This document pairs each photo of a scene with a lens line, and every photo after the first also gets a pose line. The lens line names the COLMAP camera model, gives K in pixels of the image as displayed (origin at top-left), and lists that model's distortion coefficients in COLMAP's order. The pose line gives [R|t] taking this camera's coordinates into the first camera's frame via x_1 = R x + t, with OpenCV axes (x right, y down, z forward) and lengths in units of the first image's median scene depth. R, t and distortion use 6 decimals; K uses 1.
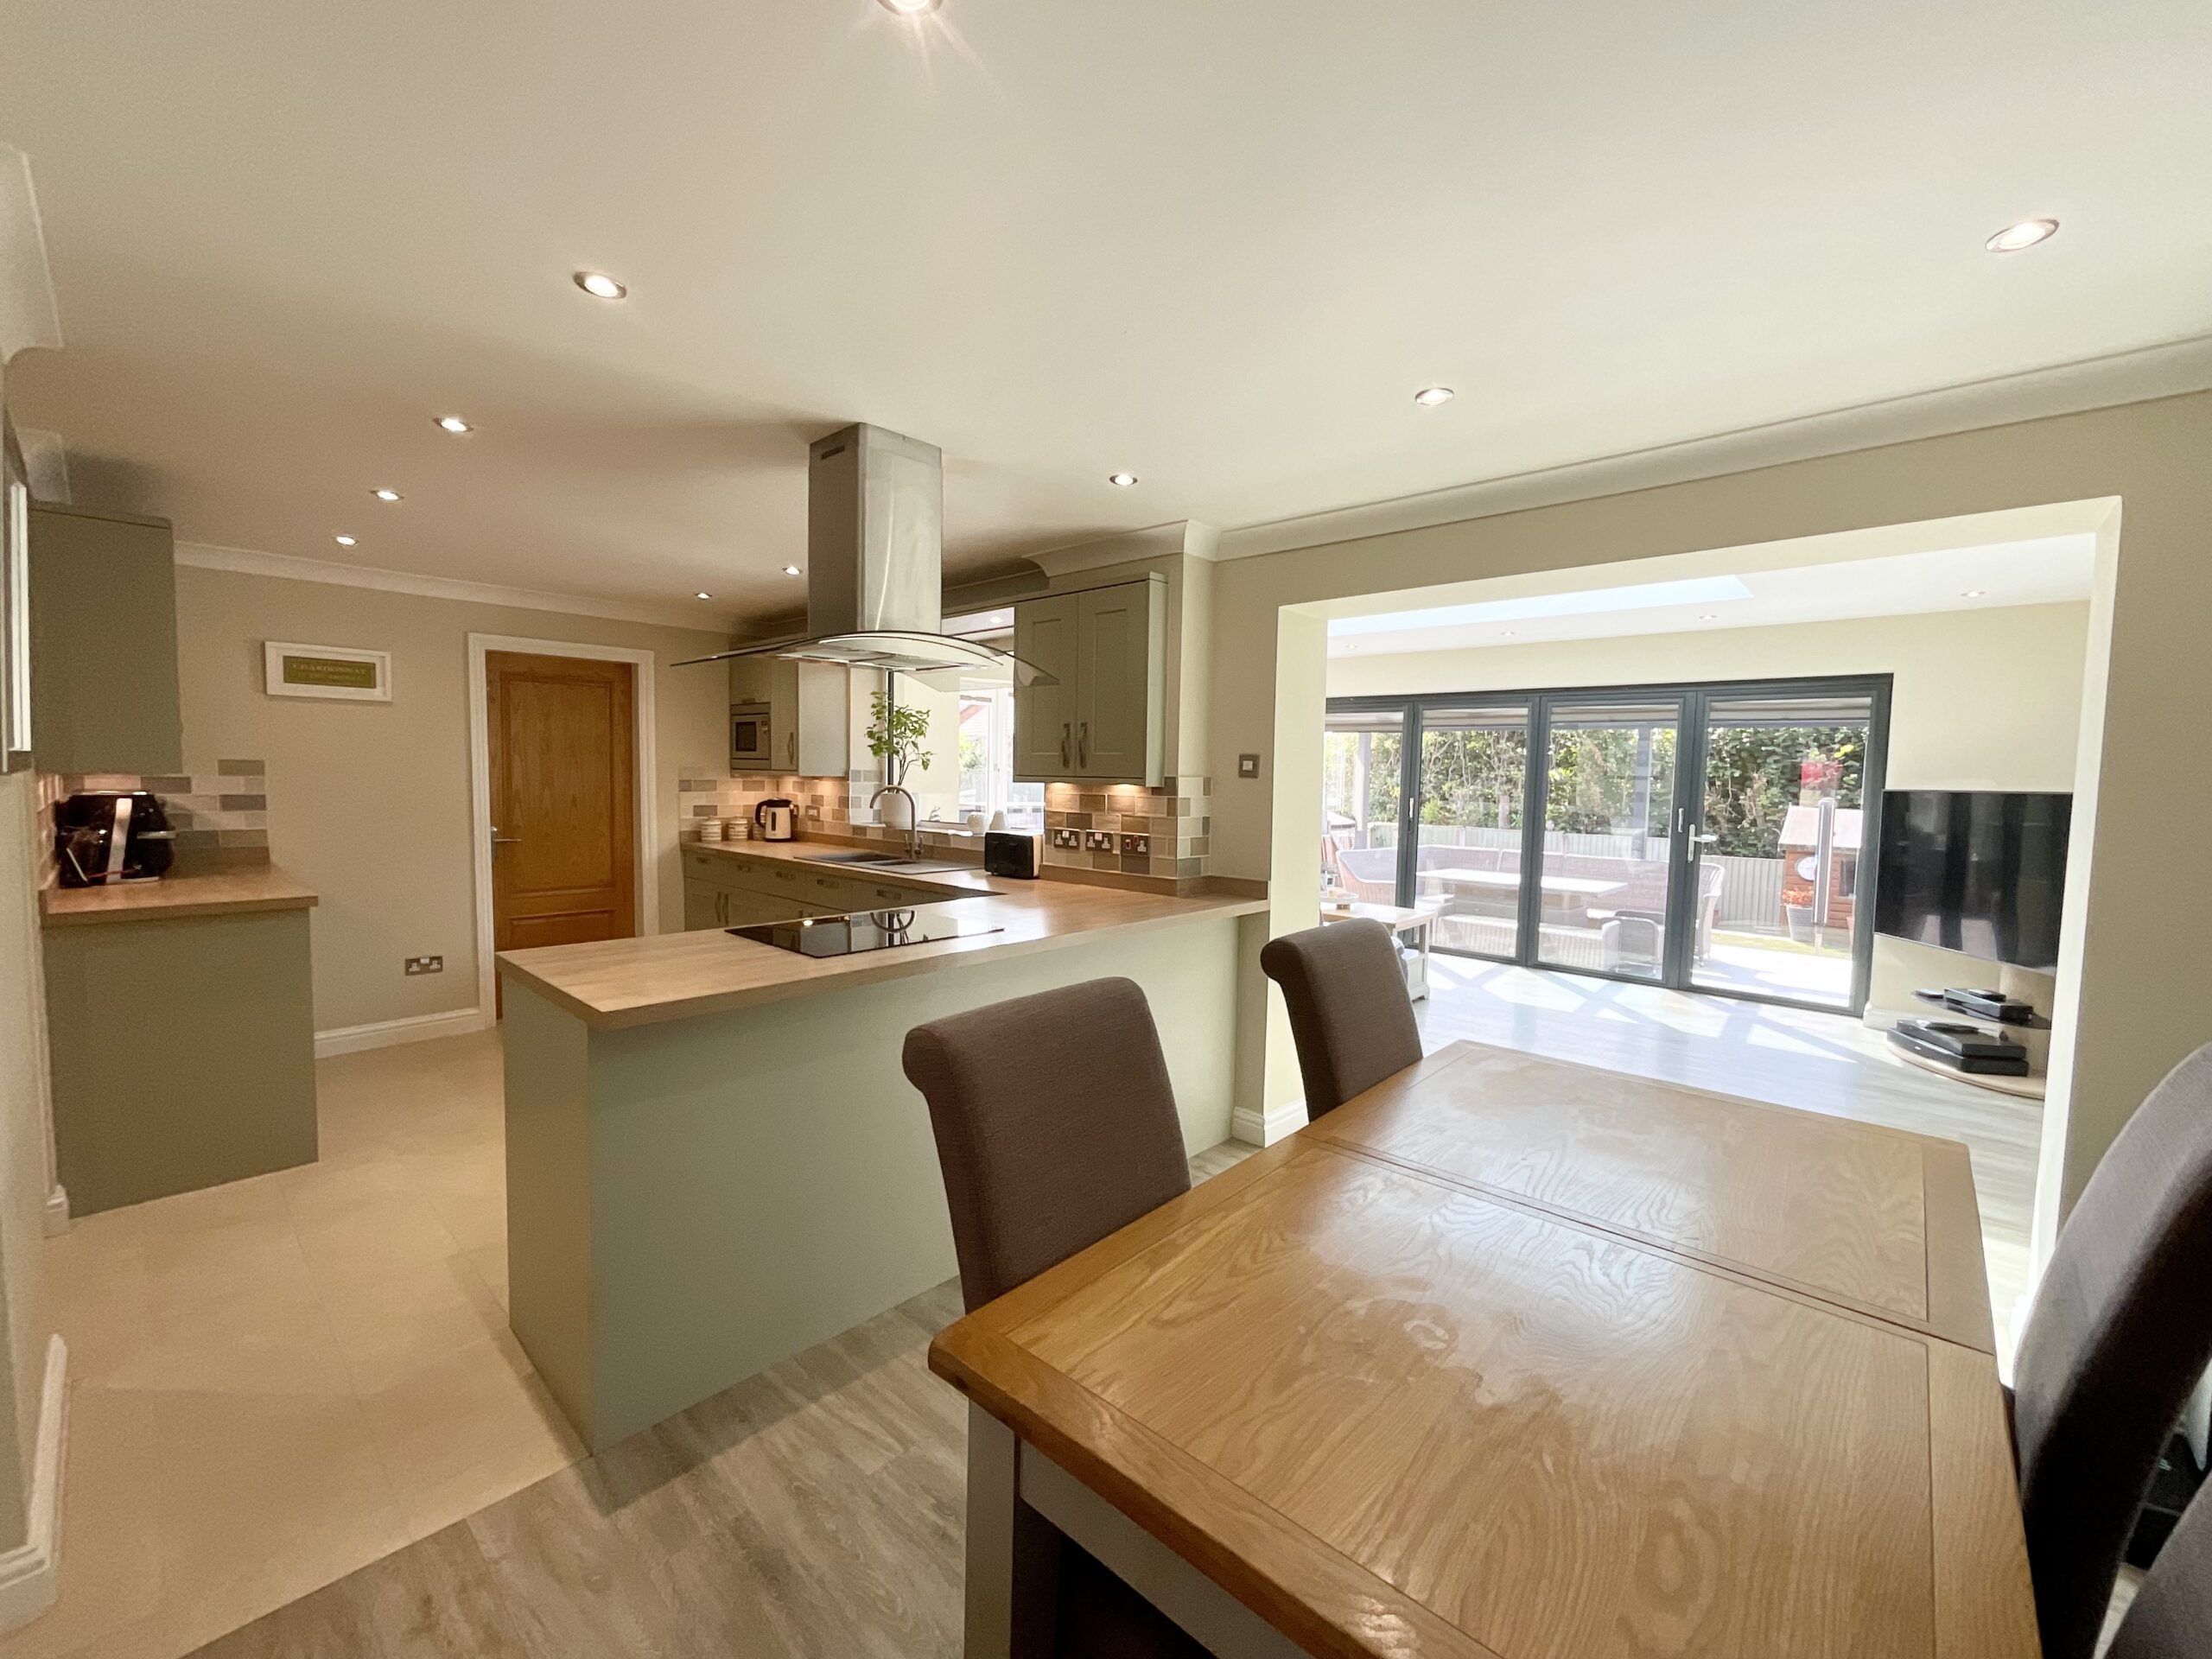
lens RADIAL K [[895.3, 0, 1106.0], [0, 895.3, 829.5], [0, 0, 1]] dist [0.002109, -0.003765]
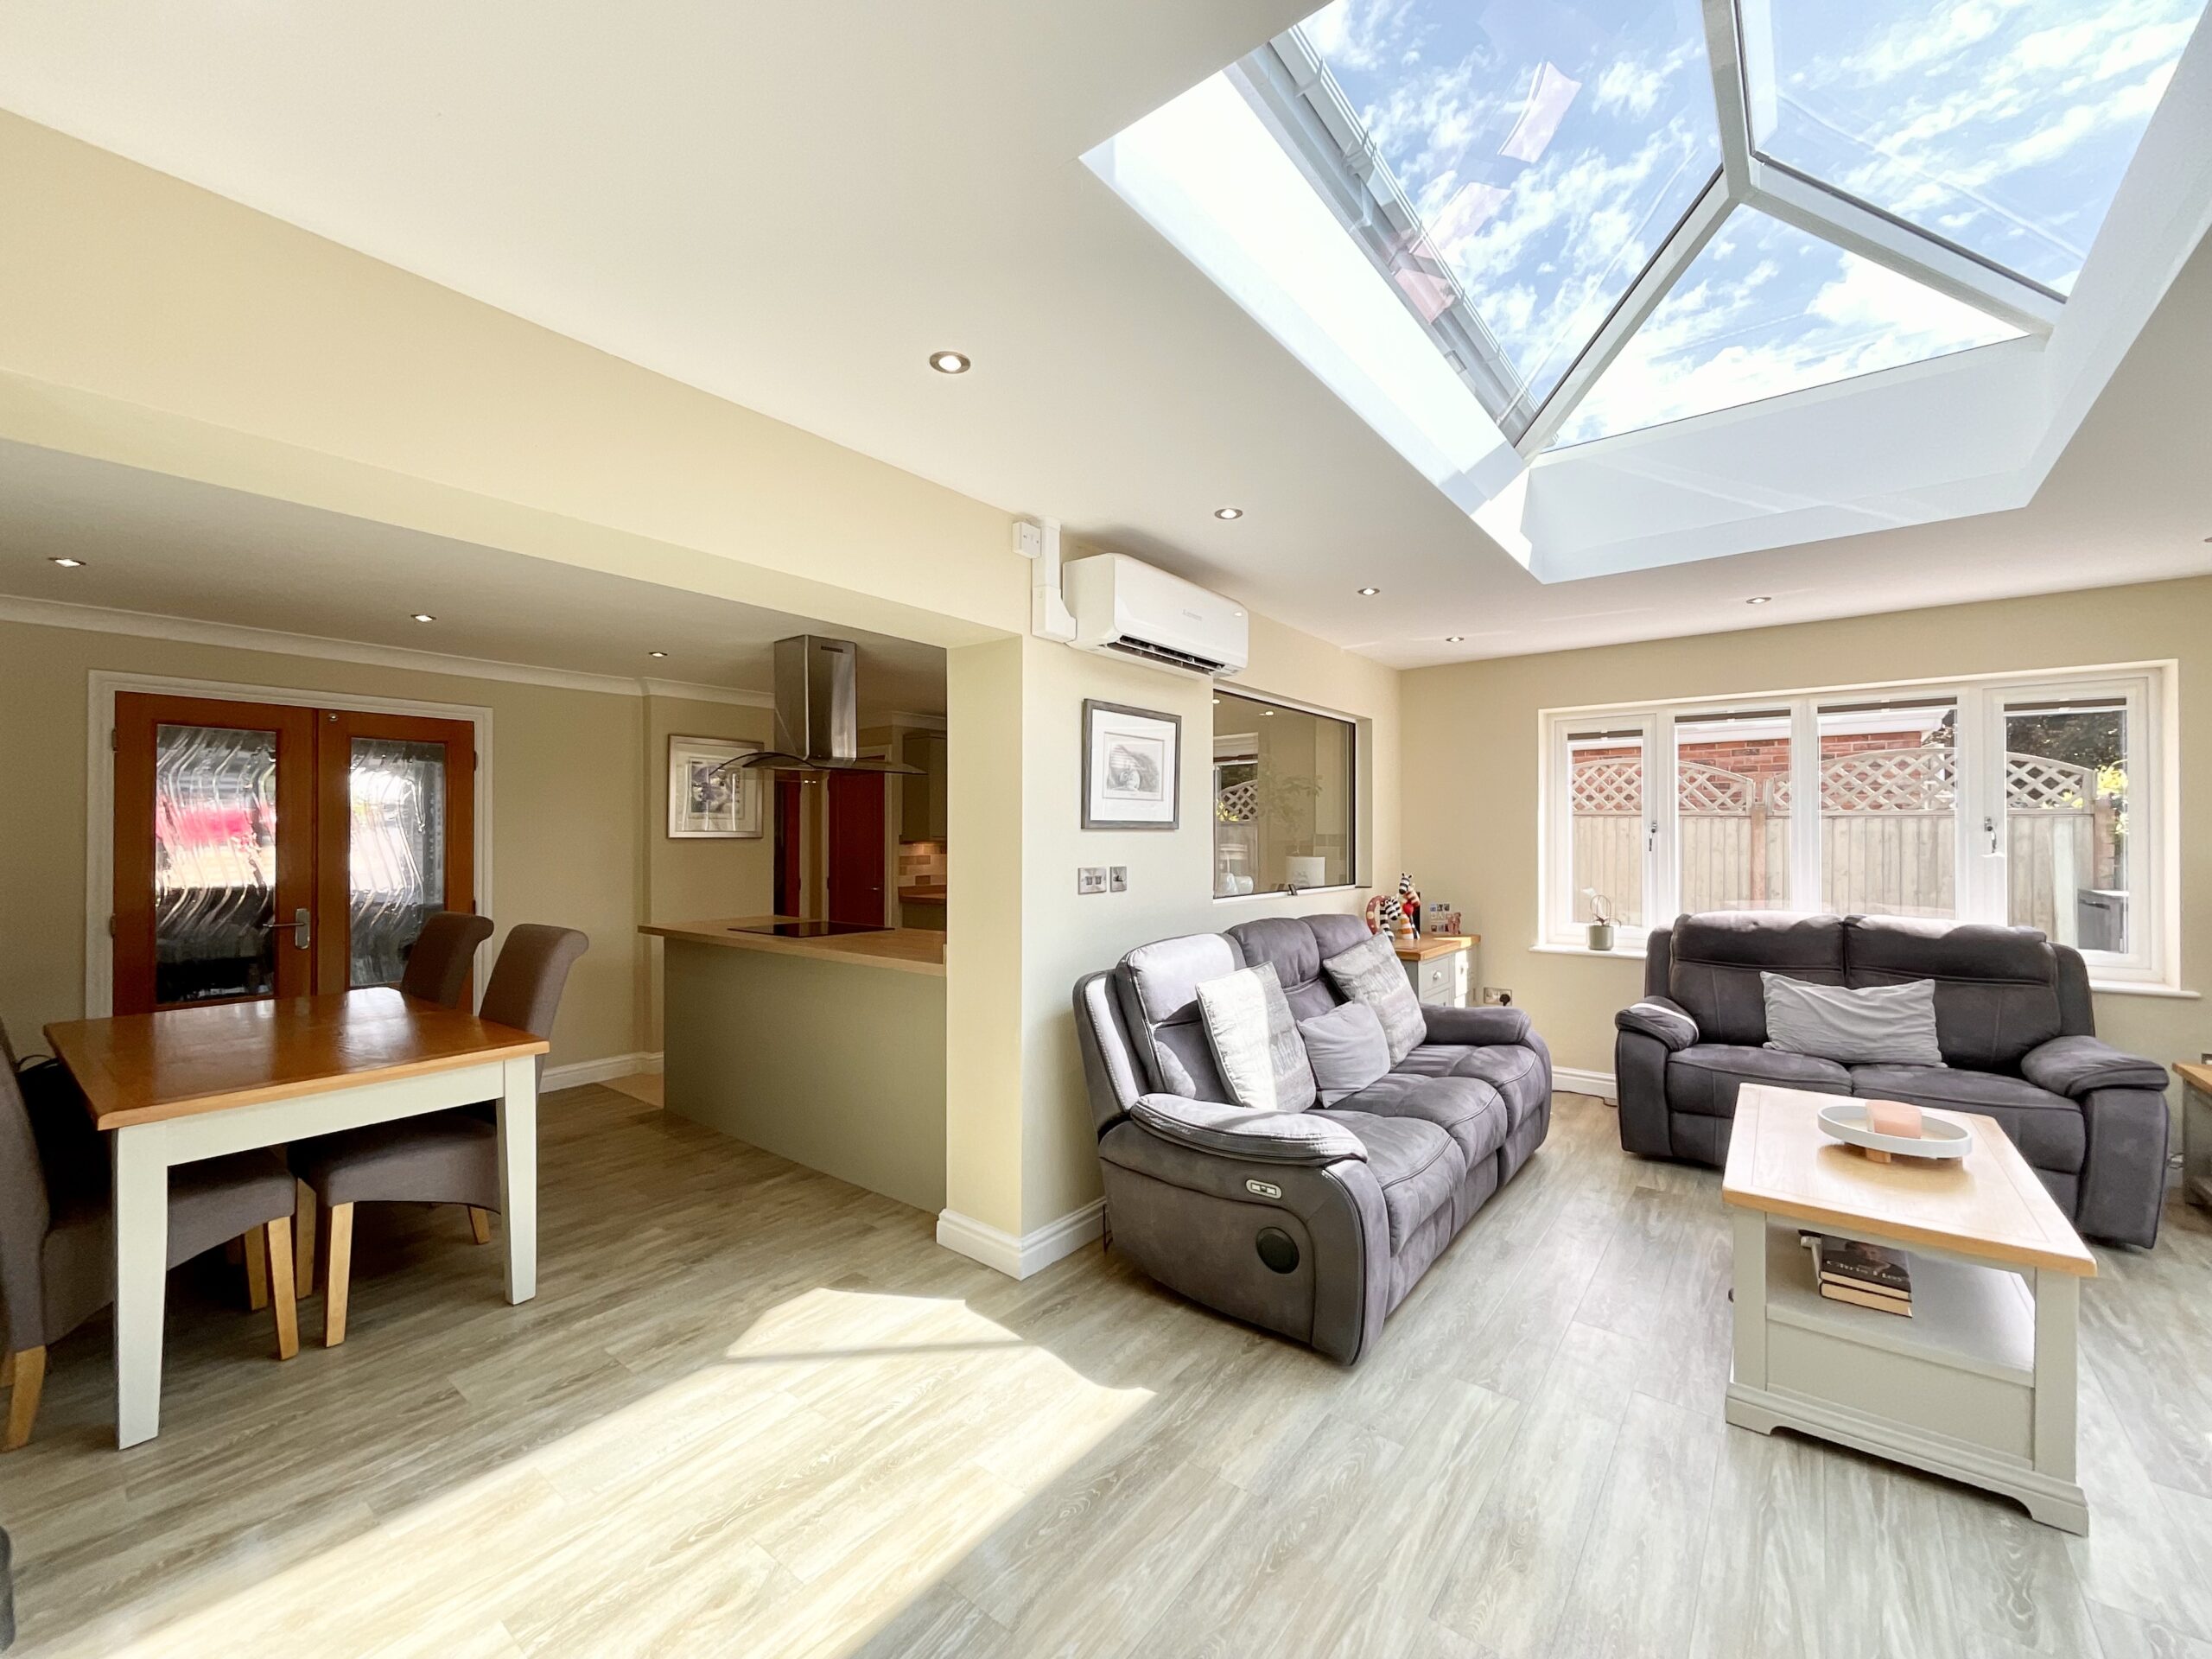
lens RADIAL K [[902.9, 0, 1106.3], [0, 902.9, 826.1], [0, 0, 1]] dist [-0.003011, -0.000333]
pose [[0.070833, -0.028632, -0.997077, 0.730705], [-0.060417, 0.997630, -0.032940, -0.027775], [0.995657, 0.062574, 0.068935, 0.717448]]
